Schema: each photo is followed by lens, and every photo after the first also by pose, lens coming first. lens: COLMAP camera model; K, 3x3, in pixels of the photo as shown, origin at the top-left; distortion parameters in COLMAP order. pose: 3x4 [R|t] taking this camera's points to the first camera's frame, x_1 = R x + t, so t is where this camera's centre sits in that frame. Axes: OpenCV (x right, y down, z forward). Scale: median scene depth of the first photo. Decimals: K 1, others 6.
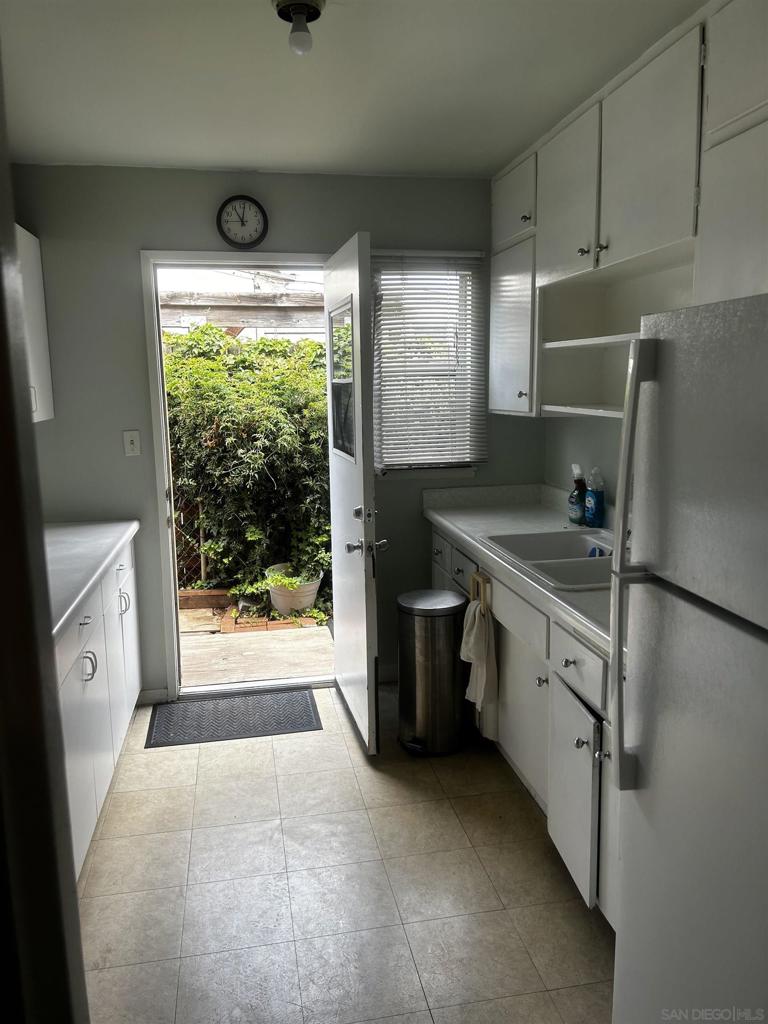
lens RADIAL K [[765.1, 0, 396.2], [0, 765.1, 507.0], [0, 0, 1]] dist [0.019435, -0.032903]
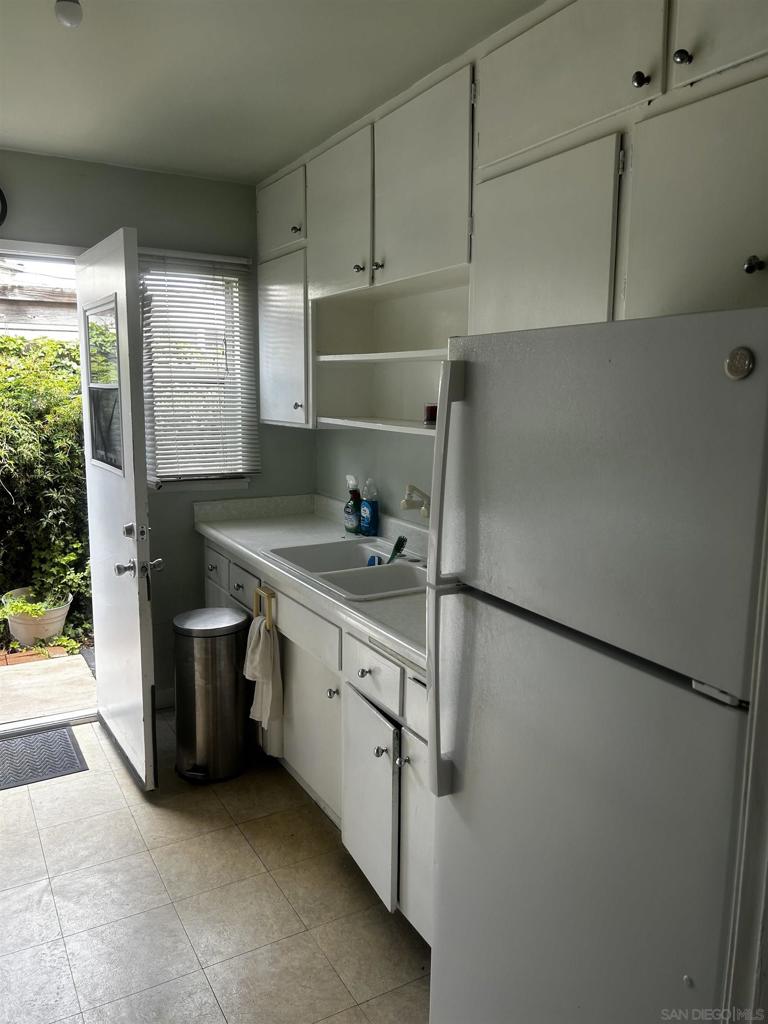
lens RADIAL K [[765.1, 0, 400.7], [0, 765.1, 507.1], [0, 0, 1]] dist [0.019435, -0.032903]
pose [[0.943832, -0.021726, 0.329711, -0.041198], [0.025022, 0.999670, -0.005756, -0.006144], [-0.329477, 0.013683, 0.944064, 0.018770]]
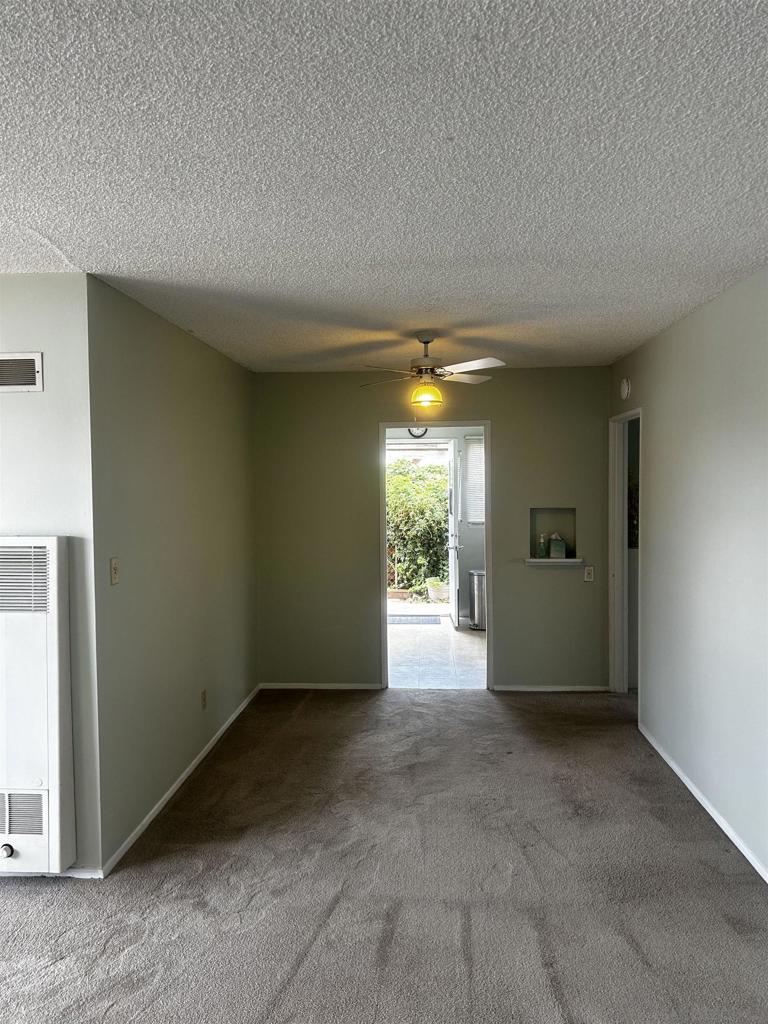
lens RADIAL K [[765.1, 0, 389.6], [0, 765.1, 508.5], [0, 0, 1]] dist [0.019435, -0.032903]
pose [[0.967848, 0.013665, -0.251164, 0.381865], [-0.044199, 0.992226, -0.116335, 0.220327], [0.247622, 0.123695, 0.960928, -1.567462]]
